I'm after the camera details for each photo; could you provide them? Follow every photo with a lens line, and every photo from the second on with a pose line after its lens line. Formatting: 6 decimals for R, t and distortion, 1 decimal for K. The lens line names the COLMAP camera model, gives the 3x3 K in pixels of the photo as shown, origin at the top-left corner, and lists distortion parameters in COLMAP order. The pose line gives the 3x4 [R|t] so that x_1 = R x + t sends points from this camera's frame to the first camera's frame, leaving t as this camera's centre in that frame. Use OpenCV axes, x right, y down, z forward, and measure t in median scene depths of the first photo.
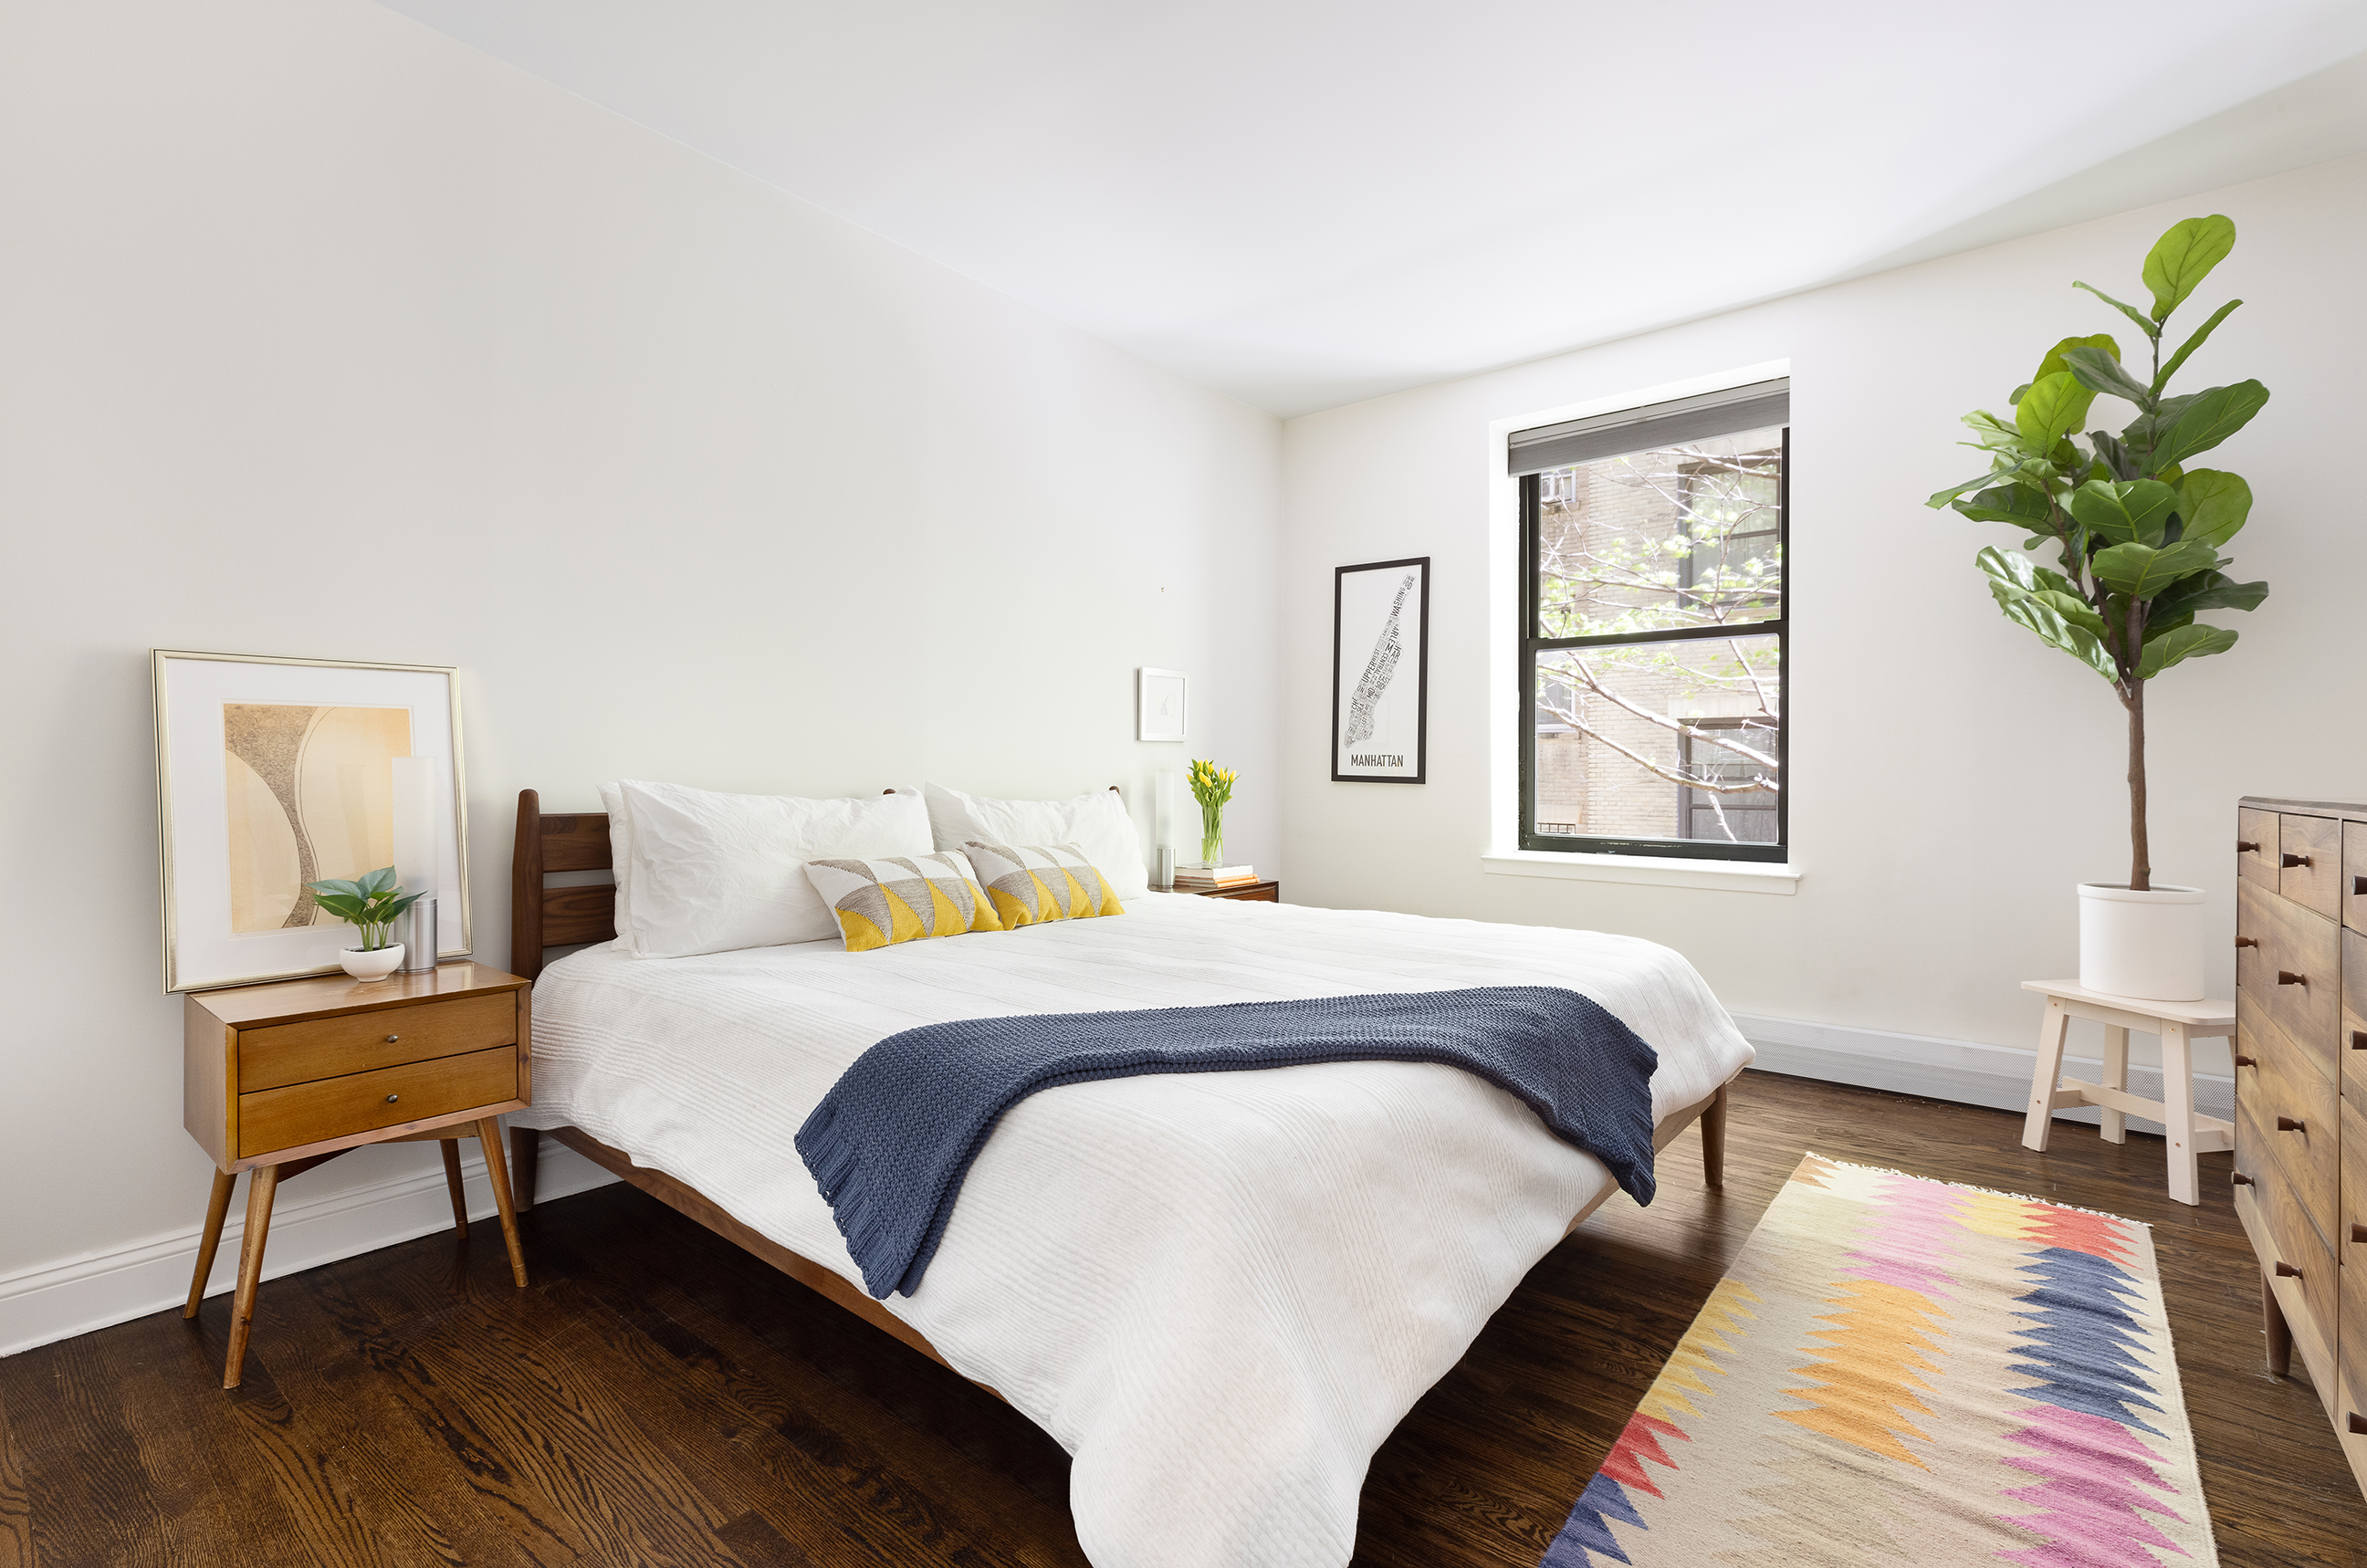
lens RADIAL K [[1066.3, 0, 1178.4], [0, 1066.3, 780.6], [0, 0, 1]] dist [-0.001027, -0.000375]
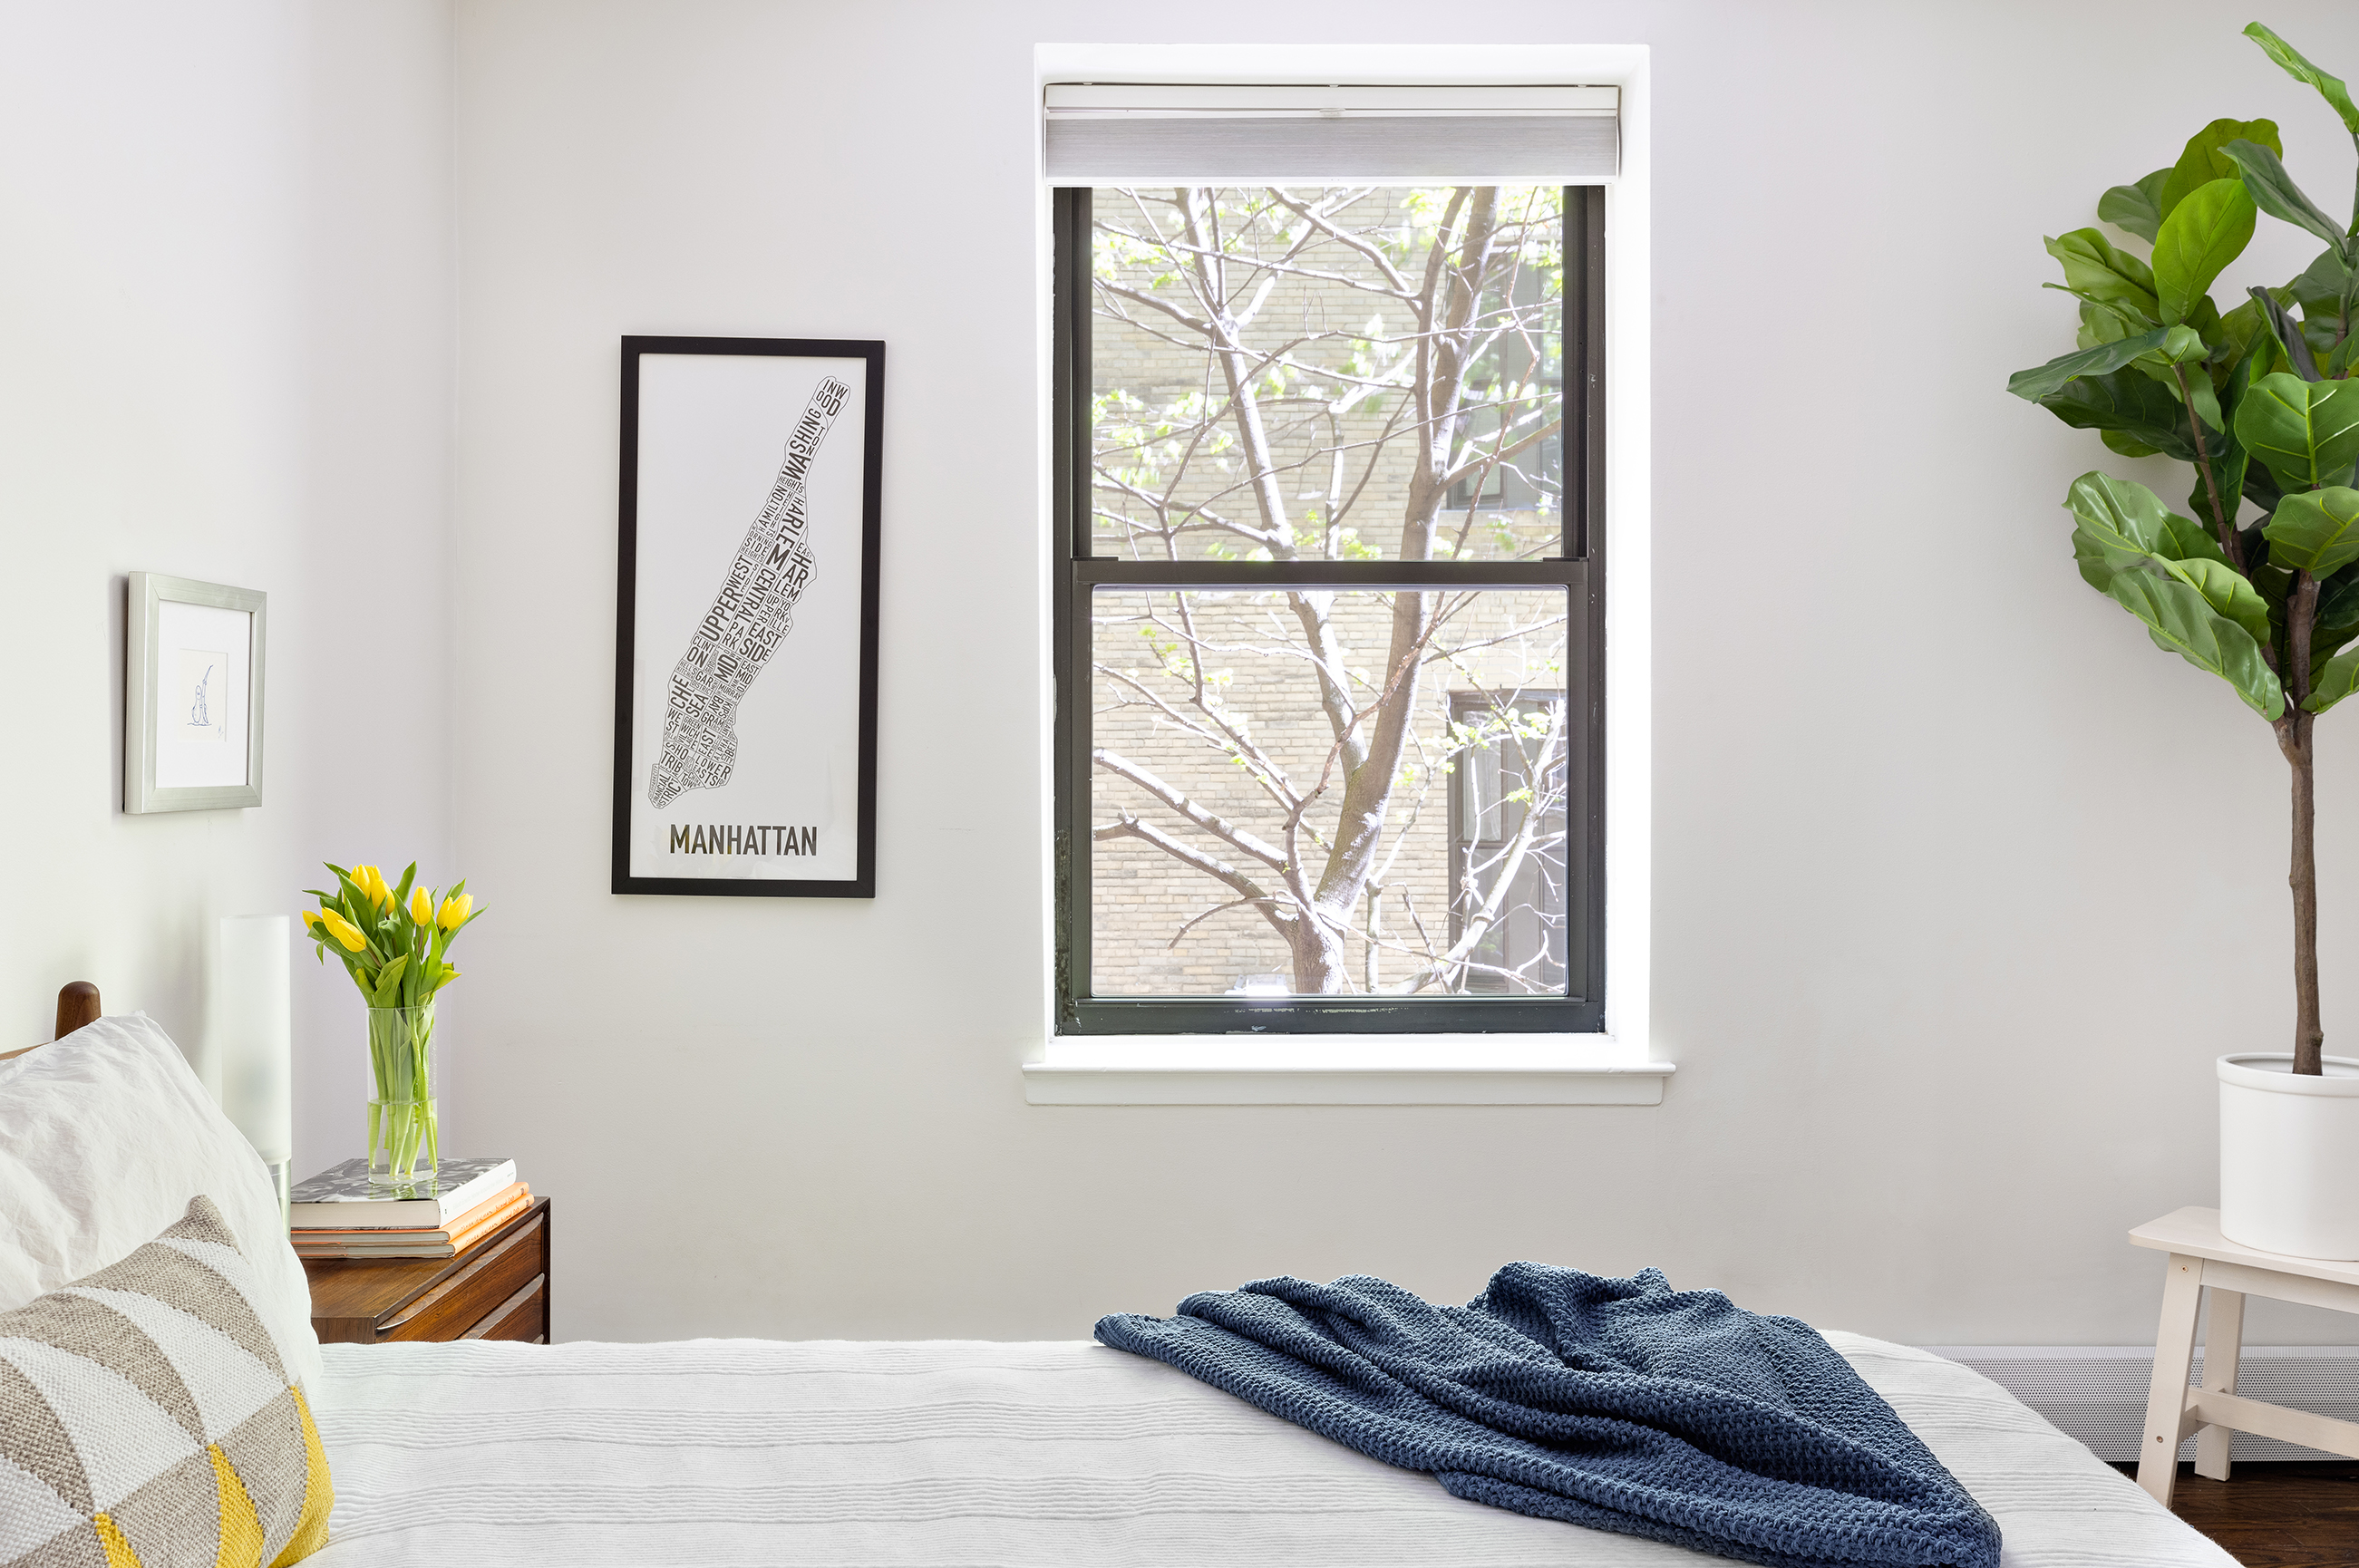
lens RADIAL K [[1936.2, 0, 1180.2], [0, 1936.2, 772.9], [0, 0, 1]] dist [-0.009070, 0.007582]
pose [[0.740413, -0.008143, 0.672103, -0.181414], [0.013298, 0.999908, -0.002535, -0.041087], [-0.672021, 0.010815, 0.740453, 0.373629]]
